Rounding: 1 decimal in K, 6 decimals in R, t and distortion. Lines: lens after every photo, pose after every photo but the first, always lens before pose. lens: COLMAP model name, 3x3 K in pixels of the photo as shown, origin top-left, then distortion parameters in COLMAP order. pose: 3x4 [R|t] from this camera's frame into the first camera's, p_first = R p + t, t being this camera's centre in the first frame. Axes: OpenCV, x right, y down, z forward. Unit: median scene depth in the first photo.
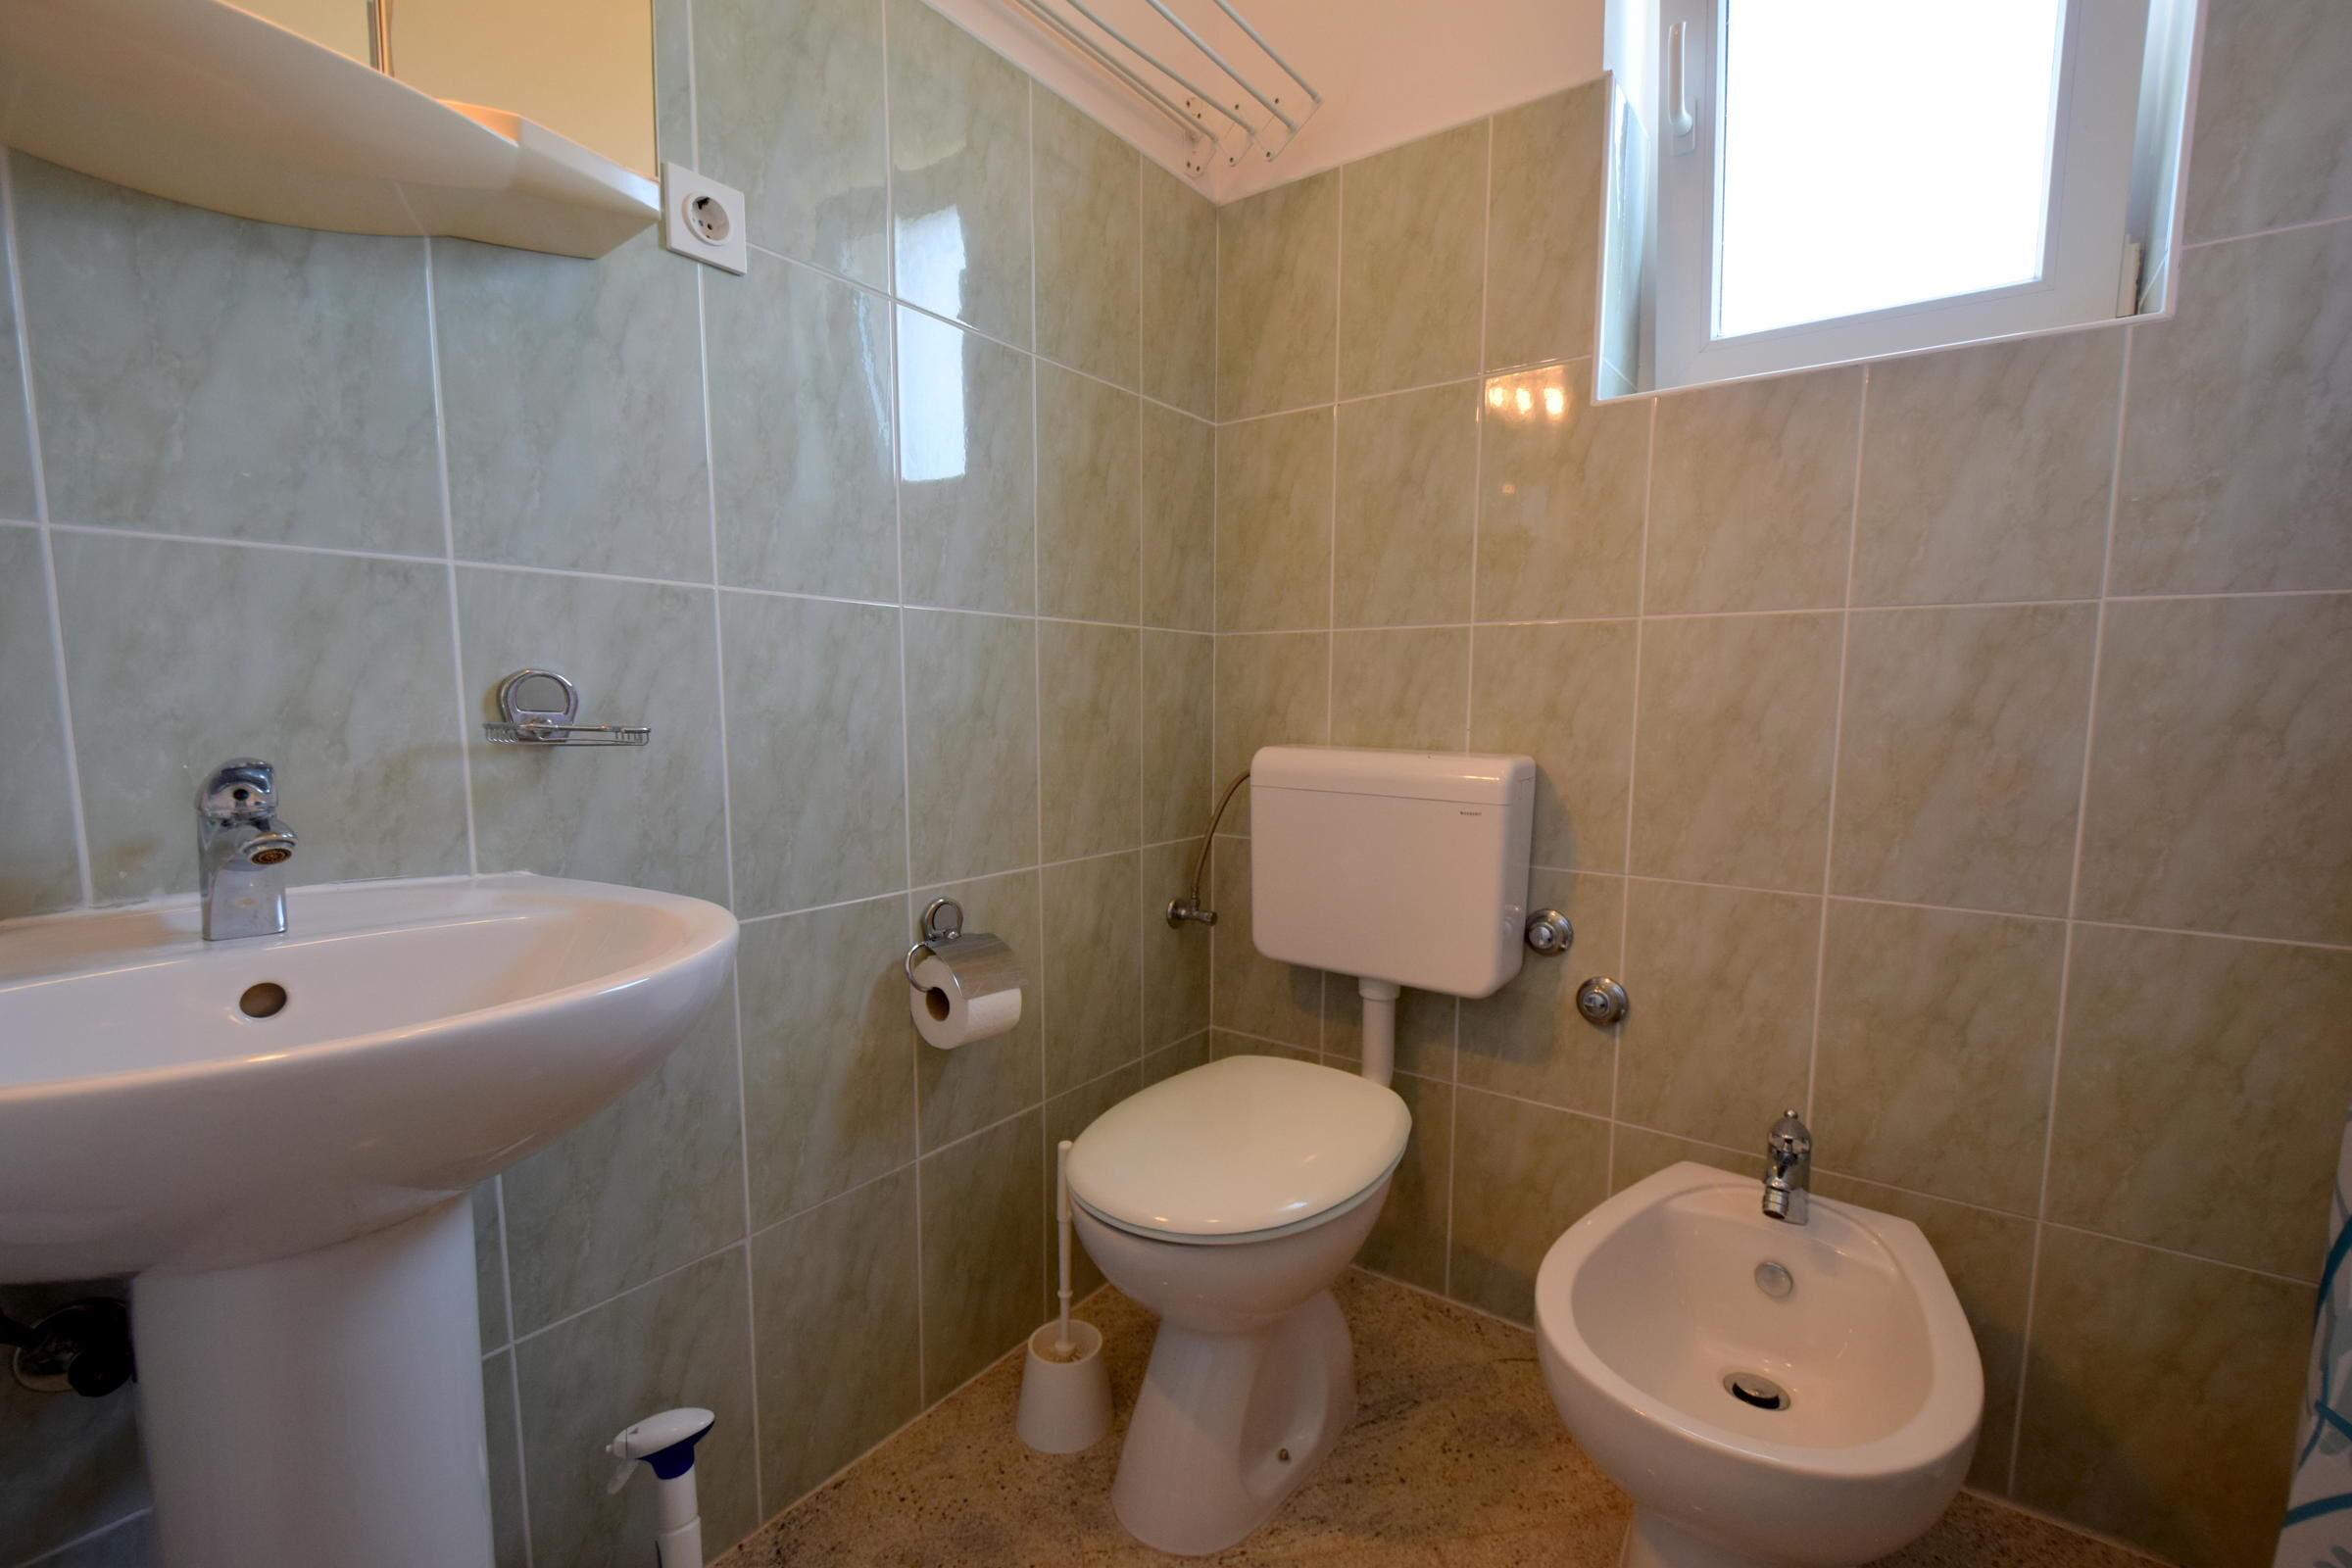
lens RADIAL K [[1021.0, 0, 1186.9], [0, 1021.0, 814.3], [0, 0, 1]] dist [0.007193, -0.007551]
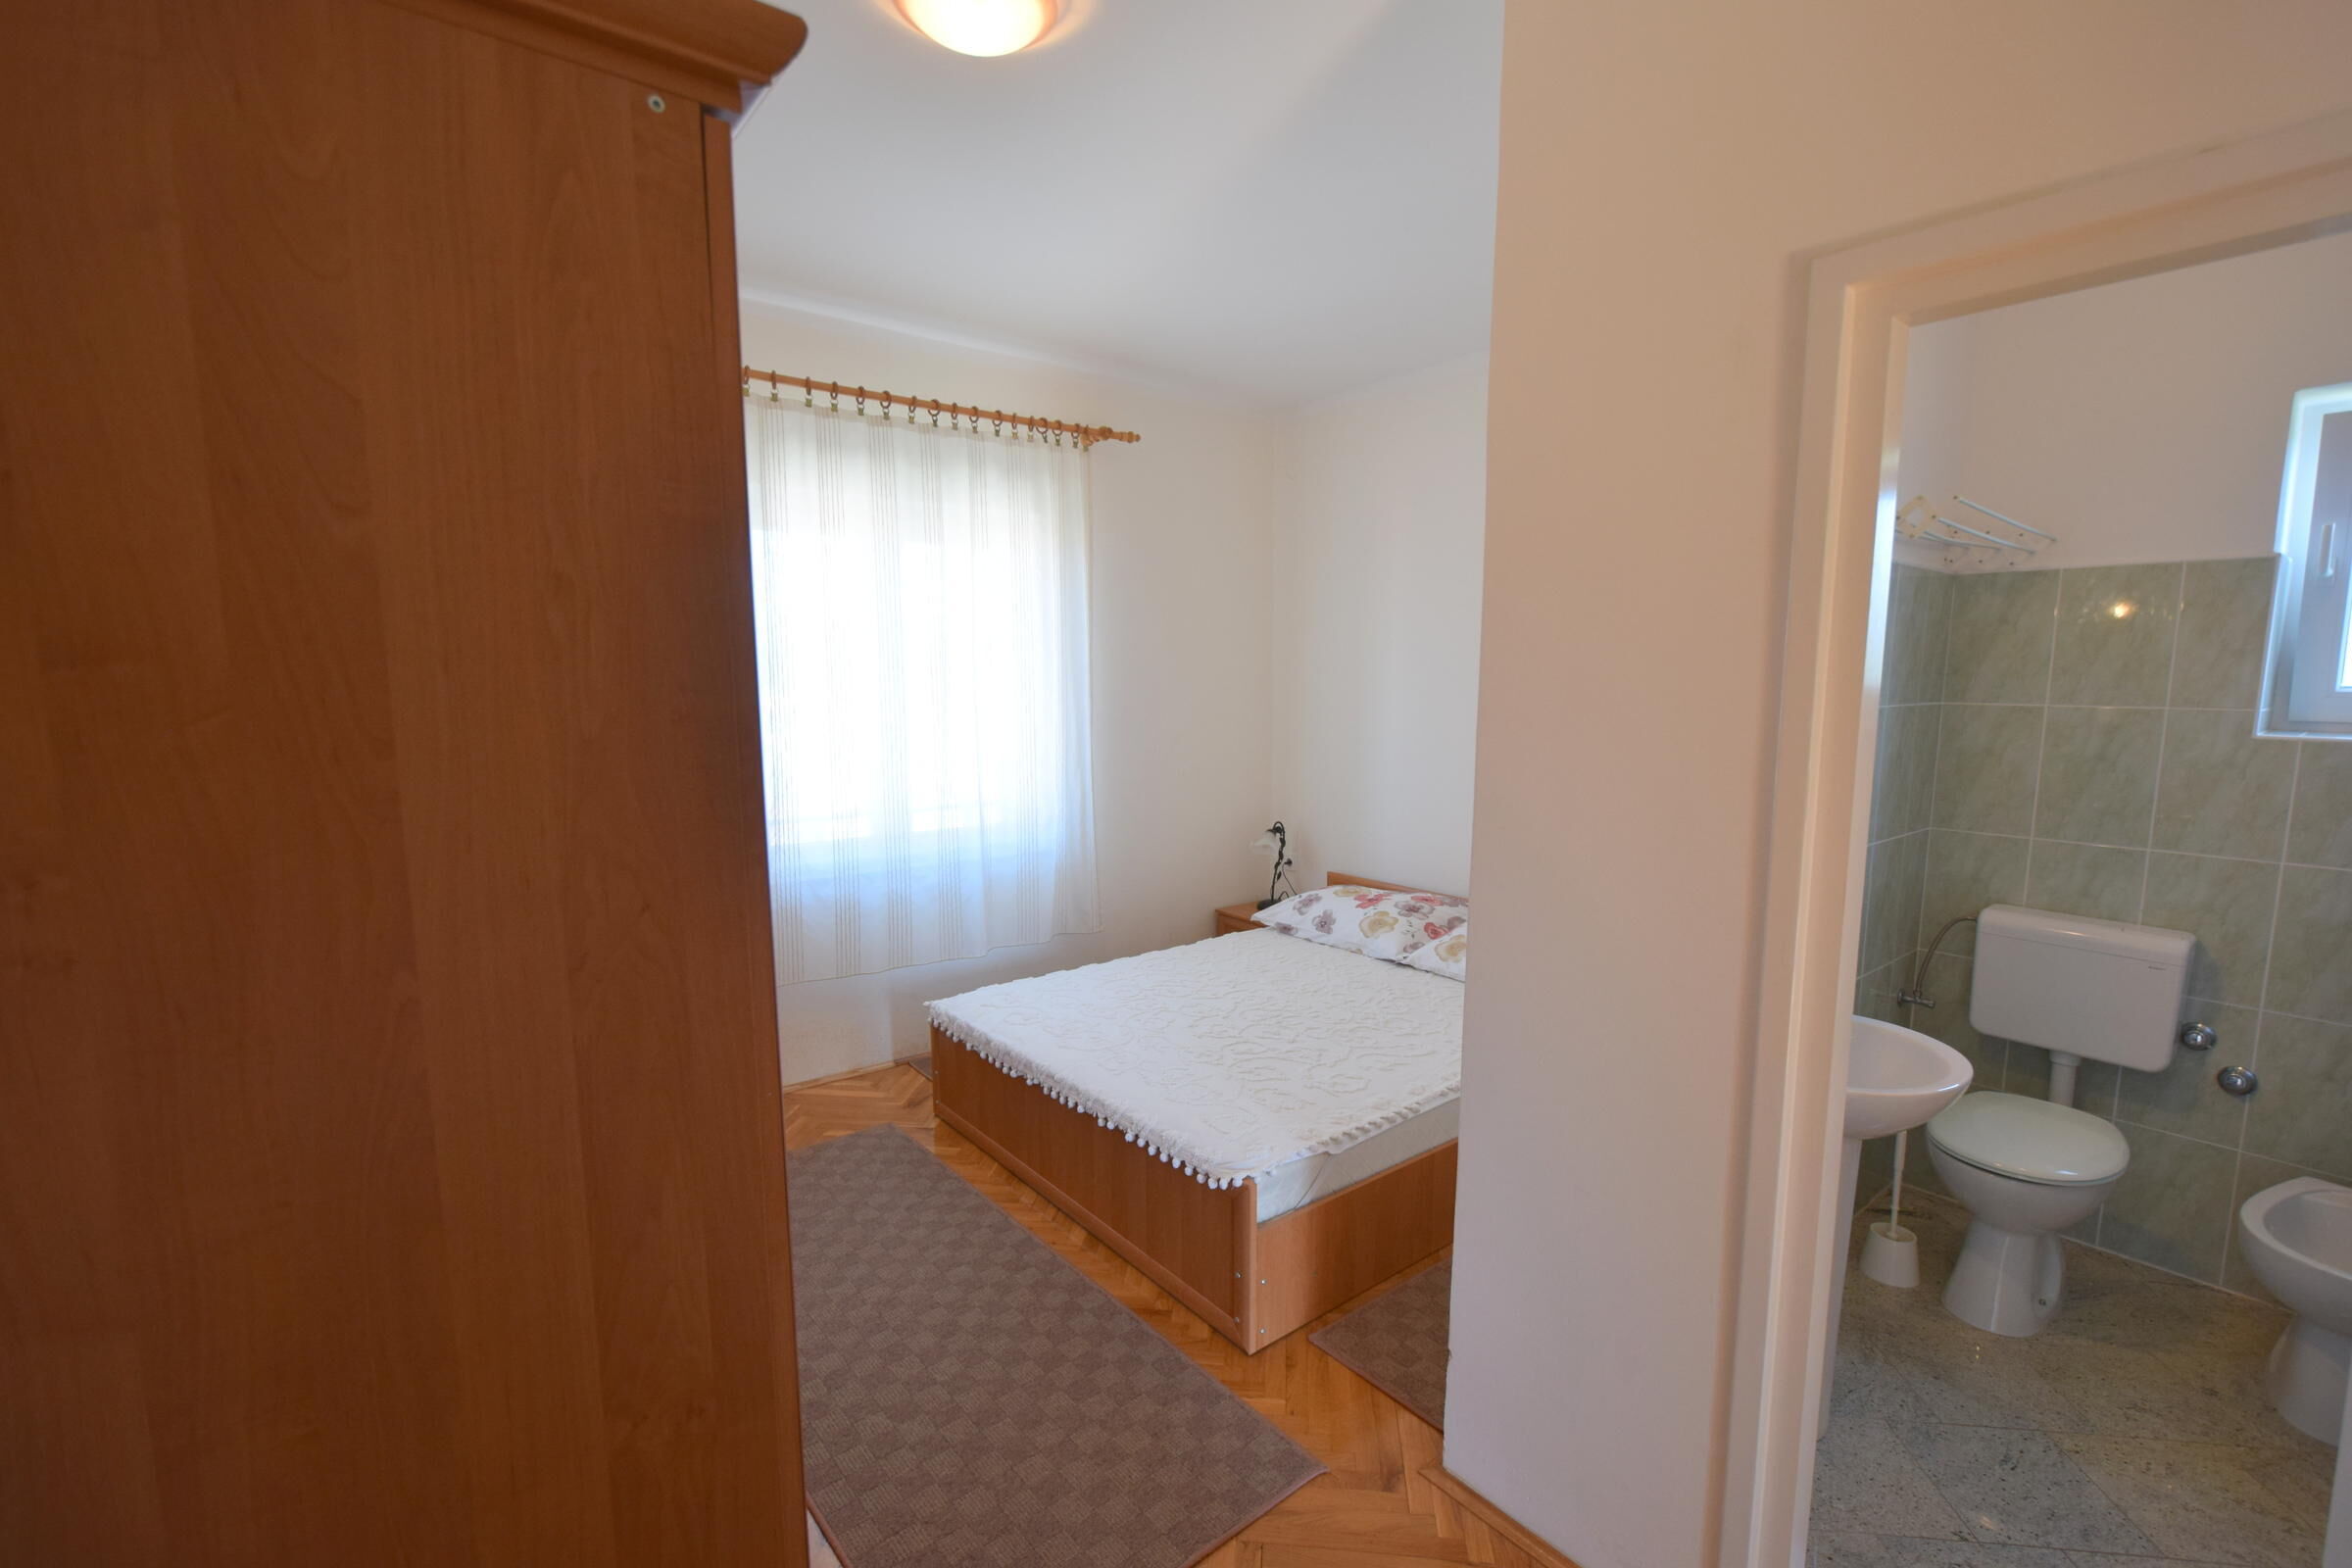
lens RADIAL K [[1021.0, 0, 1186.9], [0, 1021.0, 814.3], [0, 0, 1]] dist [0.007193, -0.007551]
pose [[0.961566, 0.030765, -0.272846, -0.814445], [-0.025423, 0.999410, 0.023092, -0.250603], [0.273395, -0.015268, 0.961781, -1.085686]]
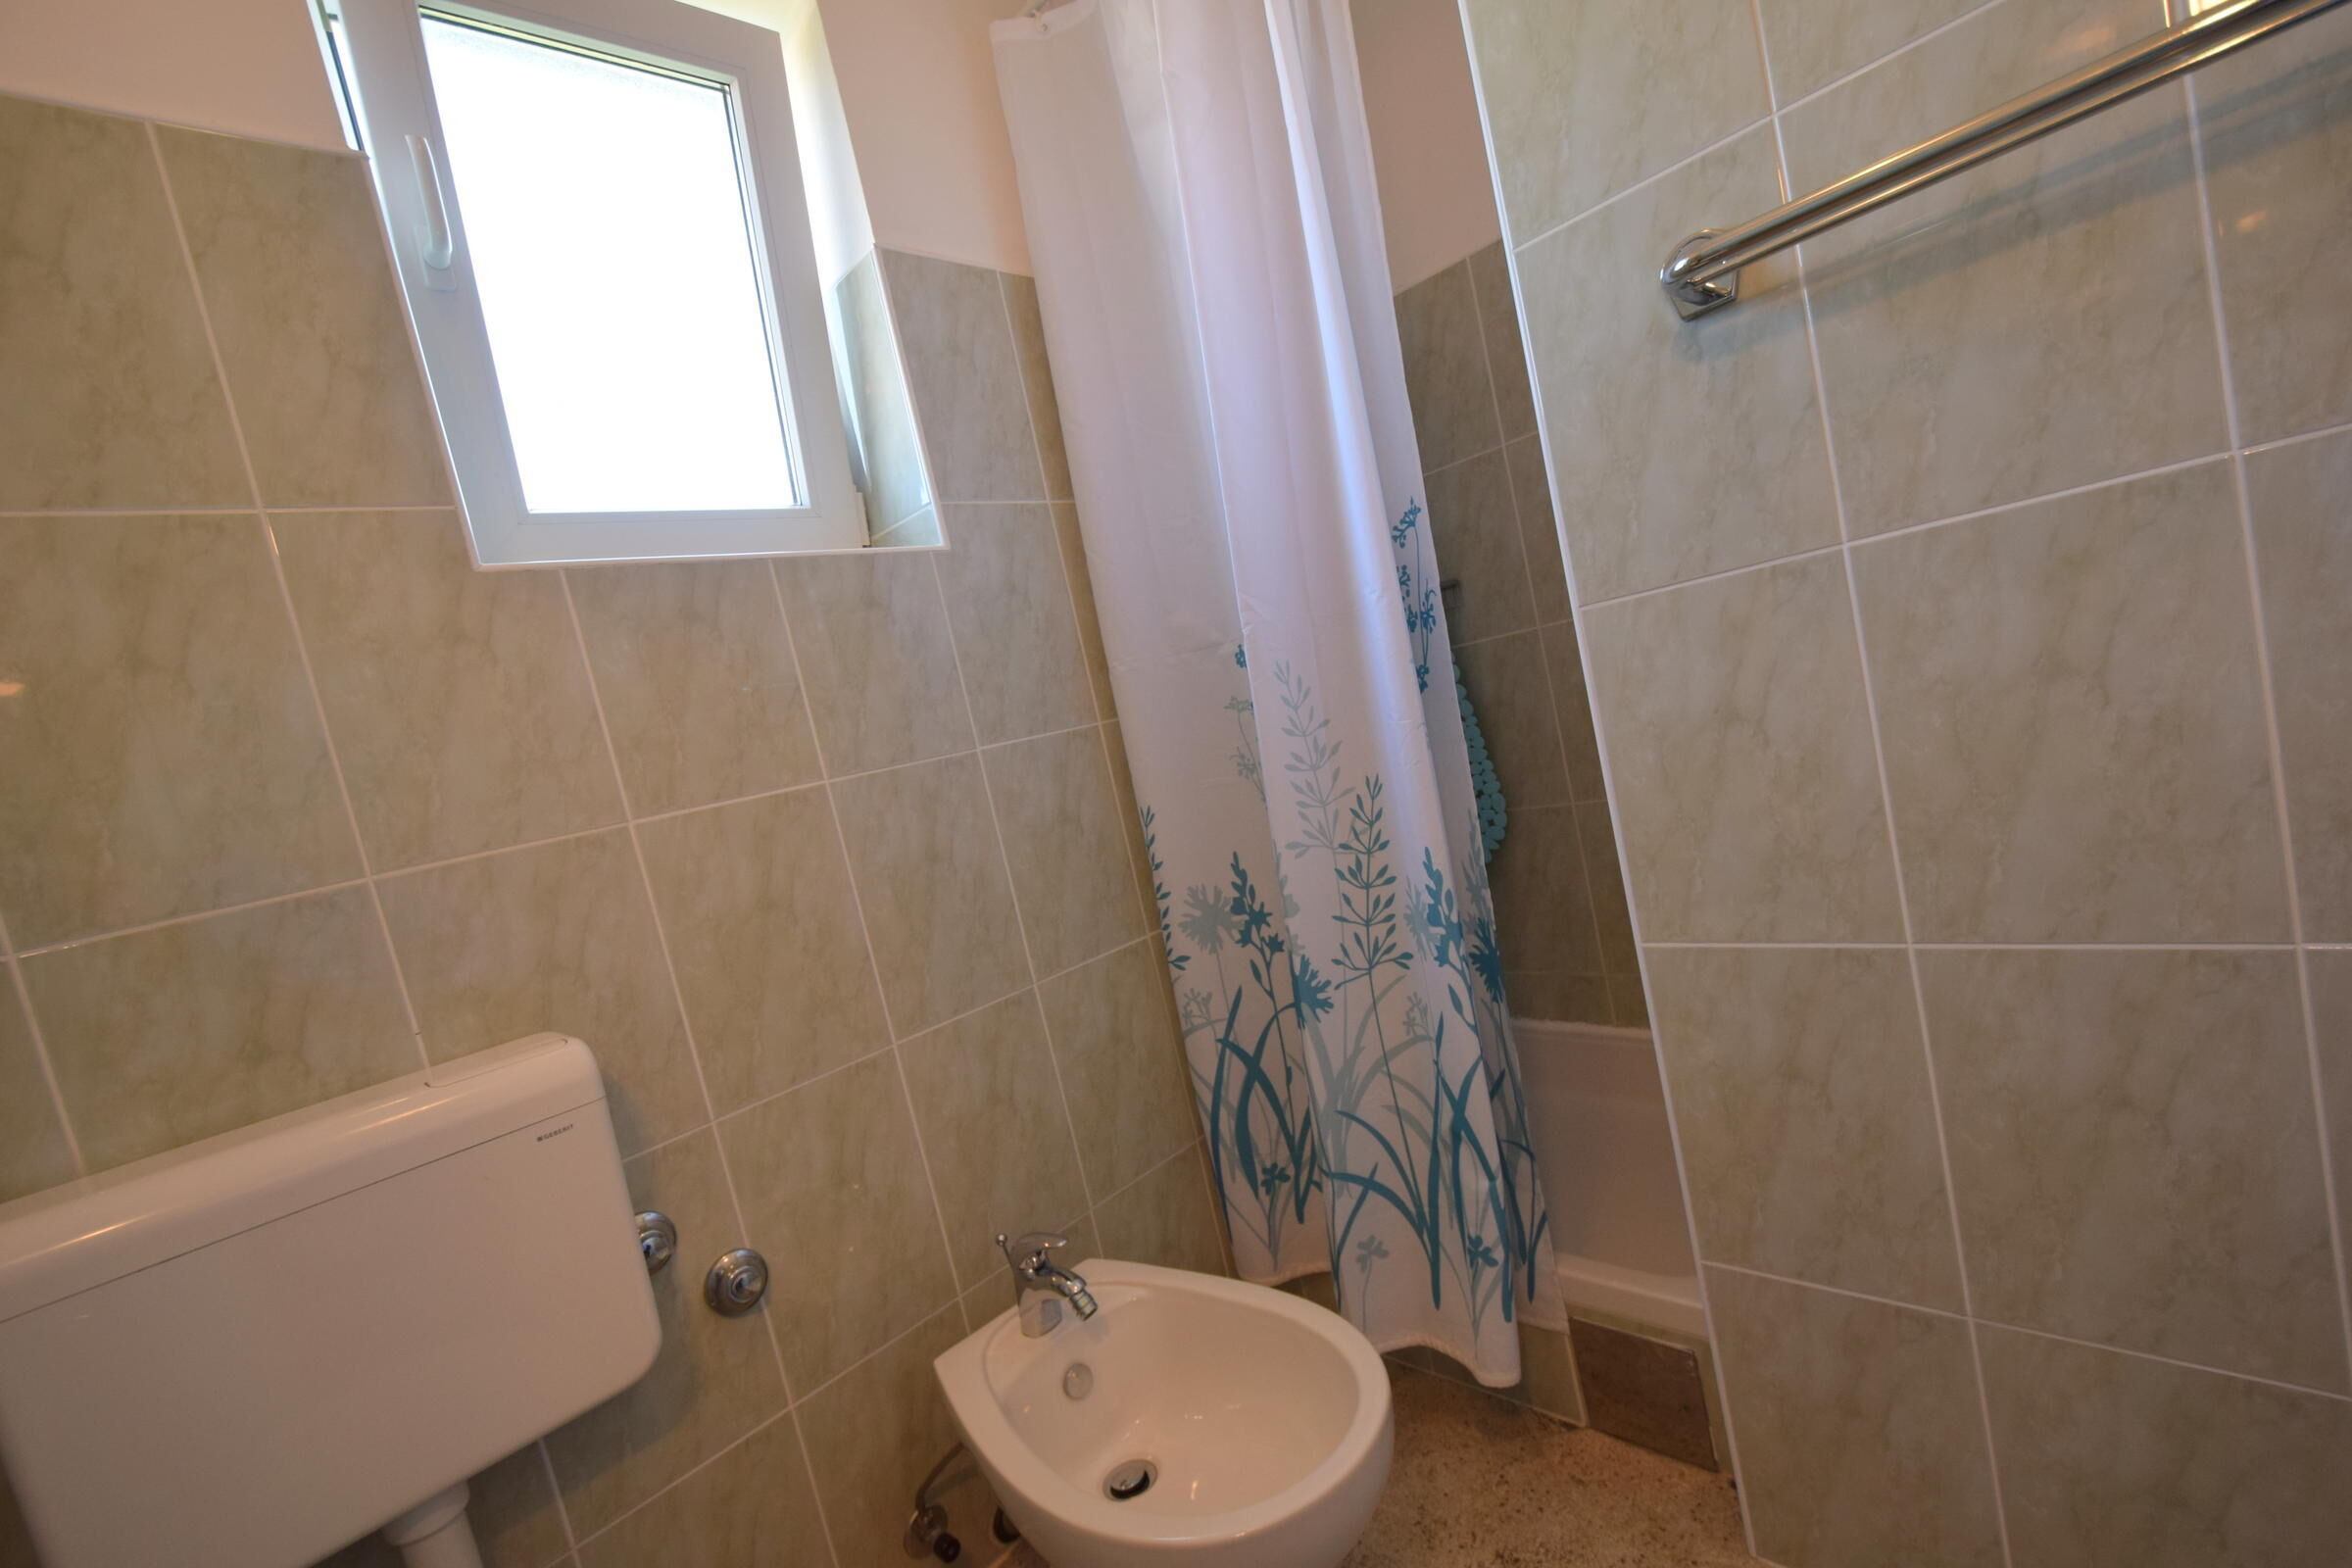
lens RADIAL K [[990.4, 0, 1182.9], [0, 990.4, 812.9], [0, 0, 1]] dist [0.000886, -0.006628]
pose [[0.146033, -0.128212, 0.980936, -0.259124], [0.330673, 0.940860, 0.073746, -0.104955], [-0.932378, 0.313600, 0.179793, 0.414756]]
